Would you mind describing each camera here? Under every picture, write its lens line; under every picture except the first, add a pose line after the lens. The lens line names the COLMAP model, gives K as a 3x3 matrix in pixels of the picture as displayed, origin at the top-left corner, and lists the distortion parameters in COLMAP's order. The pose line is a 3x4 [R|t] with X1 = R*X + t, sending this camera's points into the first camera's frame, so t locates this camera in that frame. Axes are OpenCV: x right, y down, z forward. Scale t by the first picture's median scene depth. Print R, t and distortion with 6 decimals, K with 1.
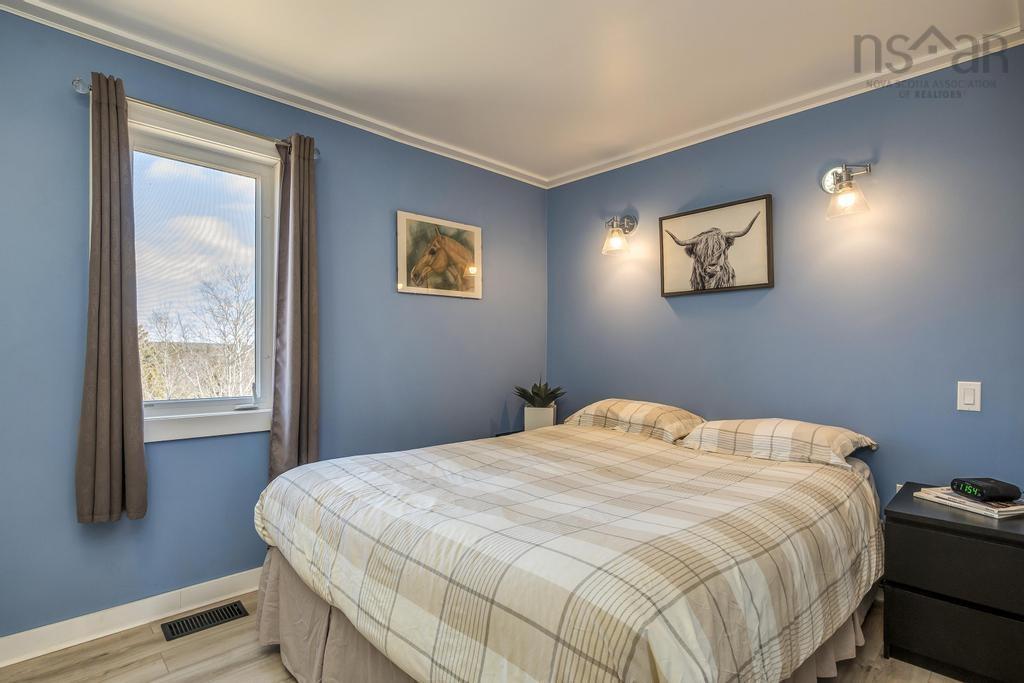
lens RADIAL K [[509.6, 0, 517.2], [0, 509.6, 350.0], [0, 0, 1]] dist [-0.017859, -0.001145]
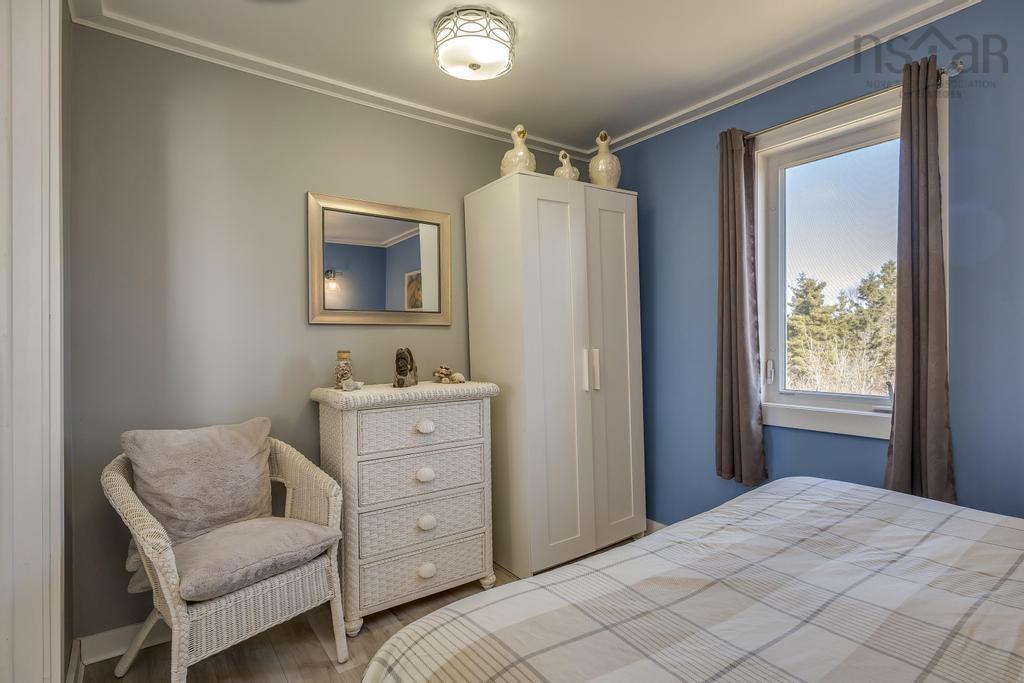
lens RADIAL K [[509.6, 0, 516.4], [0, 509.6, 344.2], [0, 0, 1]] dist [-0.017859, -0.001145]
pose [[-0.165299, -0.002220, -0.986241, 0.575755], [0.026191, 0.999635, -0.006640, -0.012078], [0.985896, -0.026928, -0.165181, 0.711797]]
